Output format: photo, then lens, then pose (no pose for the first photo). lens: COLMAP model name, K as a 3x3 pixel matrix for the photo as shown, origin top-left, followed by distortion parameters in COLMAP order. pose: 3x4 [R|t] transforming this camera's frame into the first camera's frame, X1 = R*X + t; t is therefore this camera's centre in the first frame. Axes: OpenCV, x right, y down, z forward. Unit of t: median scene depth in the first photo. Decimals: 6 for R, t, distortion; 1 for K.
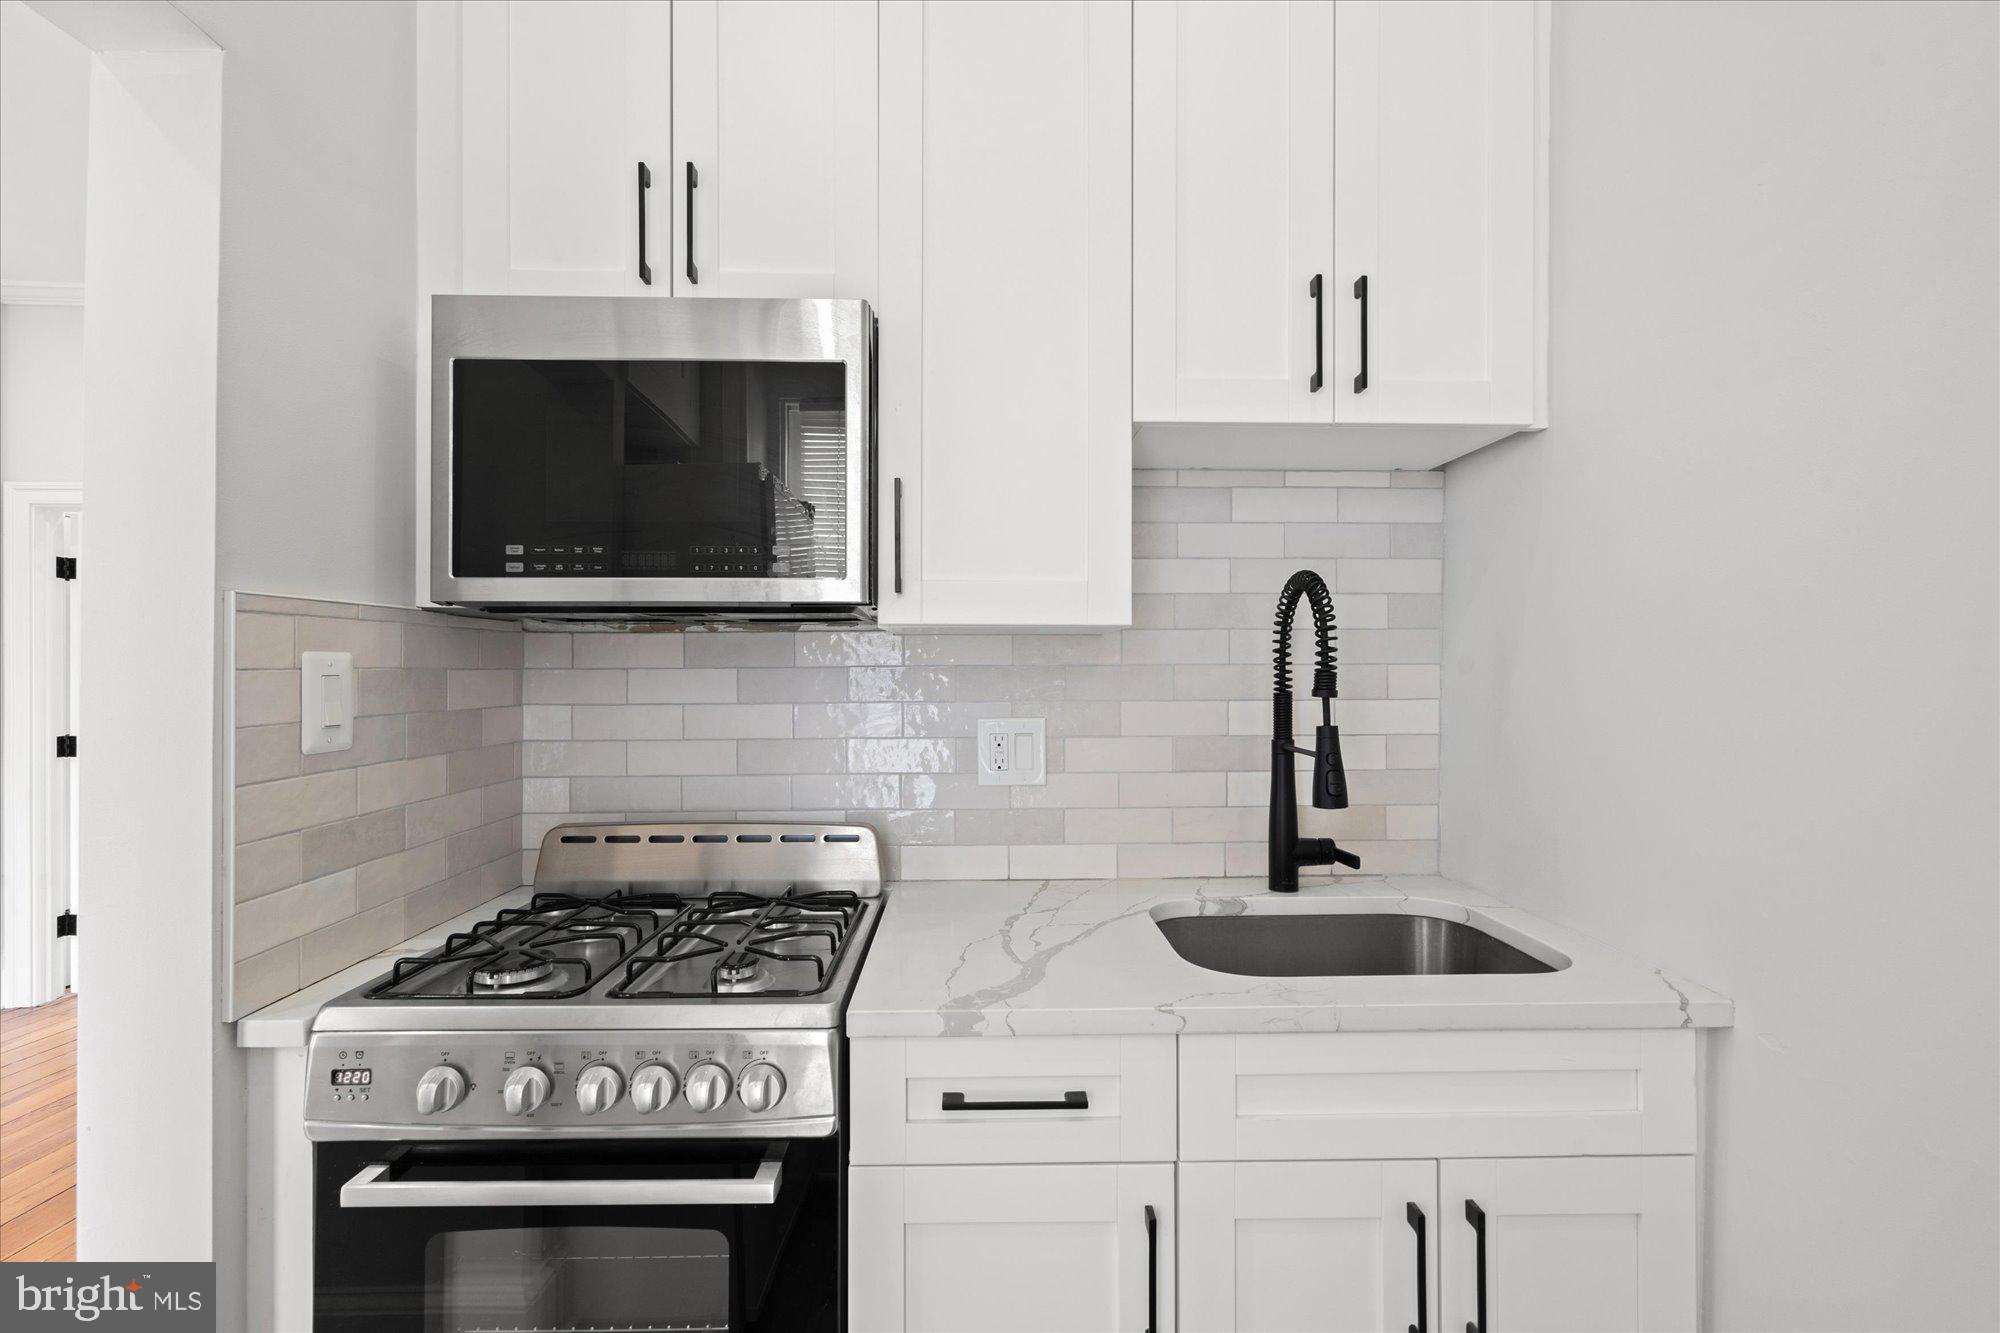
lens RADIAL K [[920.9, 0, 985.4], [0, 920.9, 673.6], [0, 0, 1]] dist [-0.000295, -0.000036]
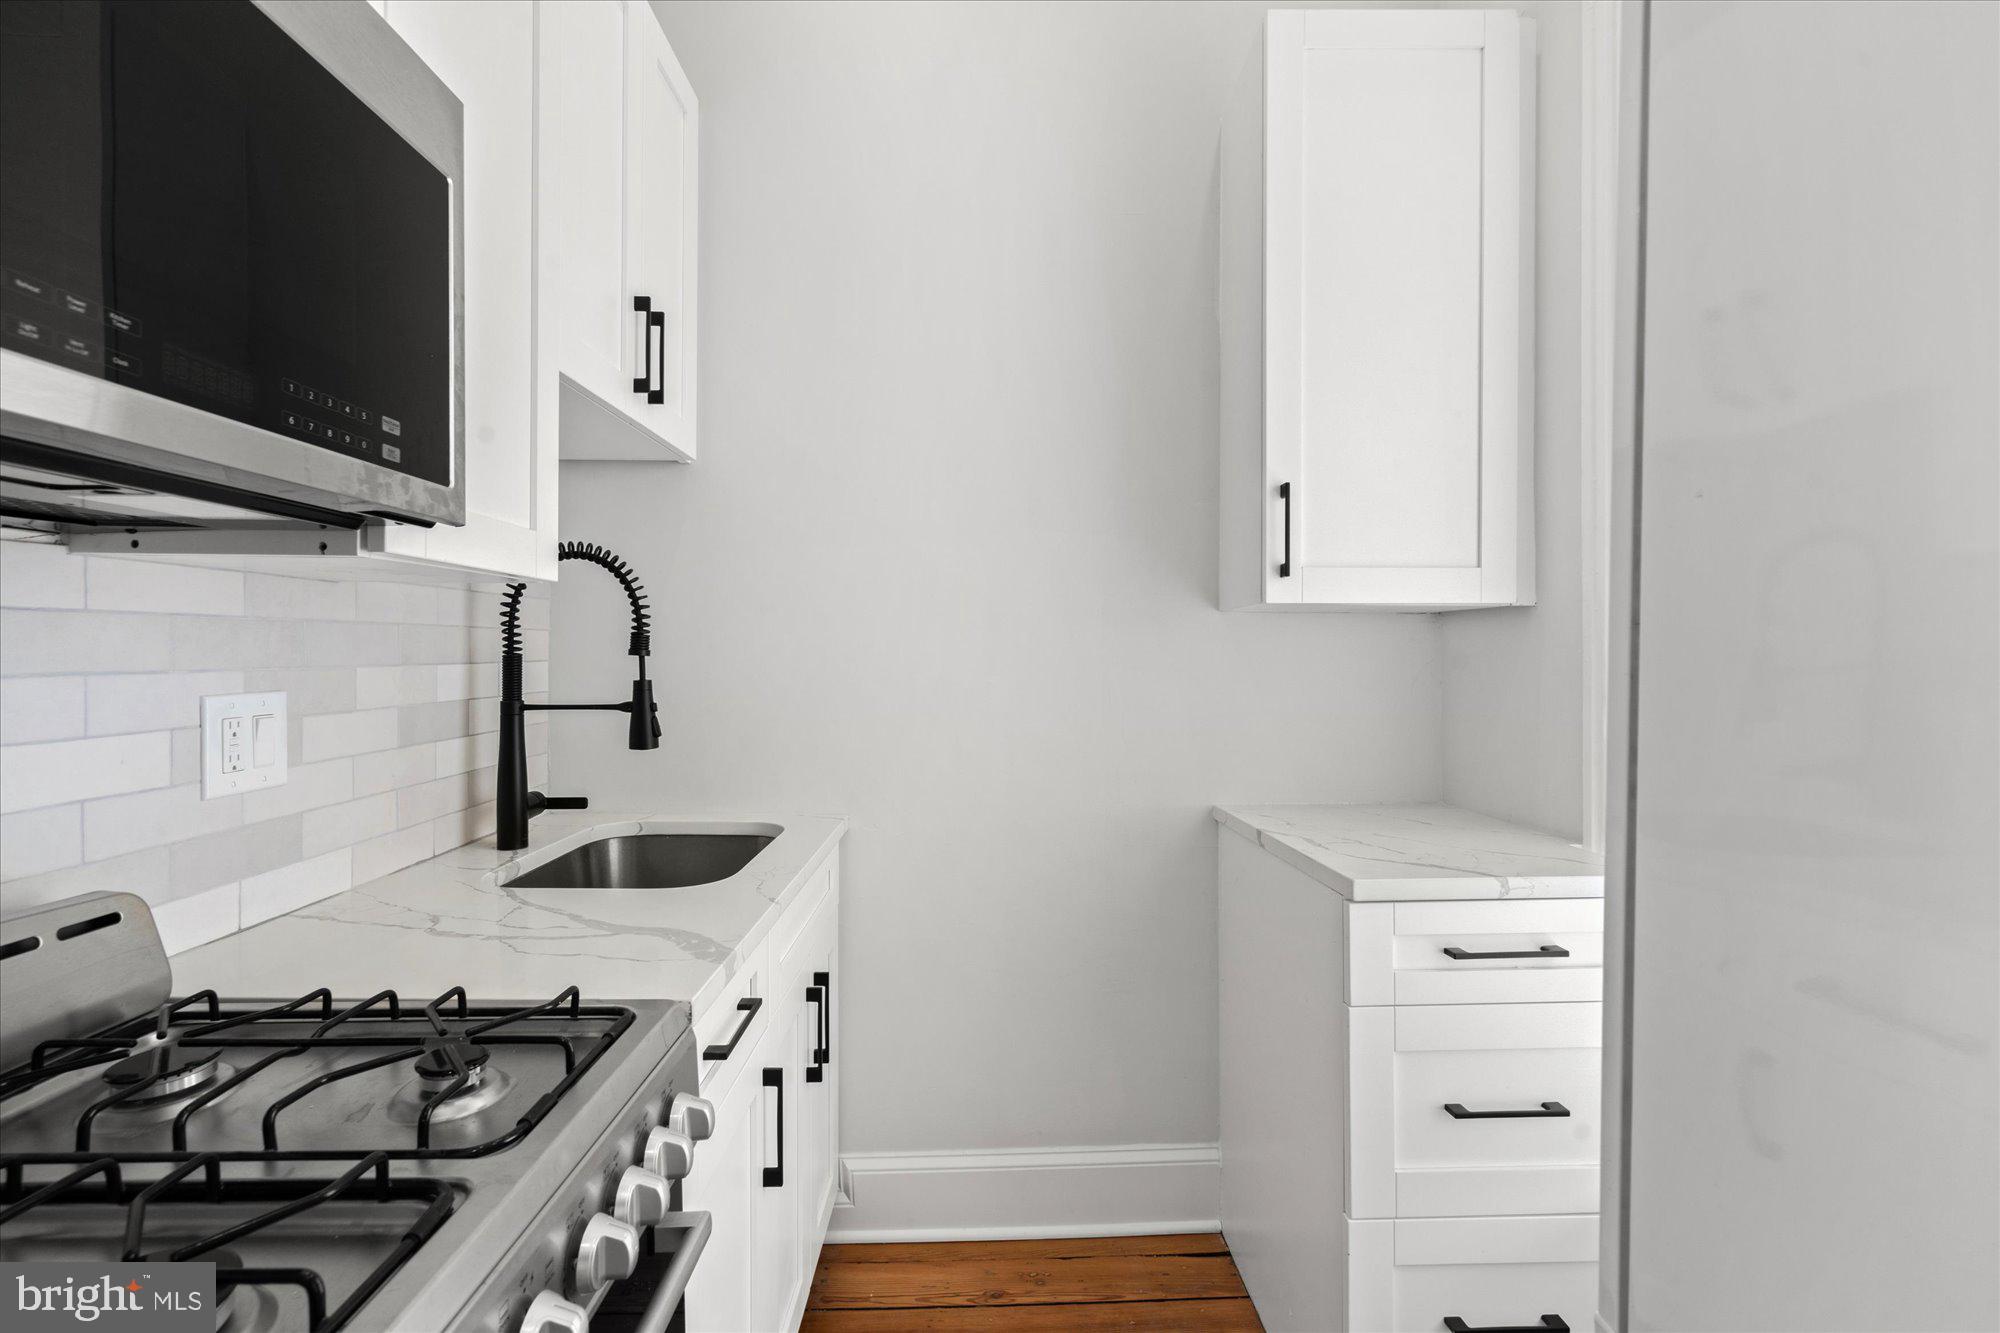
lens RADIAL K [[891.9, 0, 1000.0], [0, 891.9, 666.5], [0, 0, 1]] dist [0.000748, -0.000031]
pose [[0.007204, -0.014397, 0.999870, -0.662474], [-0.000016, 0.999896, 0.014398, 0.018820], [-0.999974, -0.000119, 0.007203, 0.452172]]
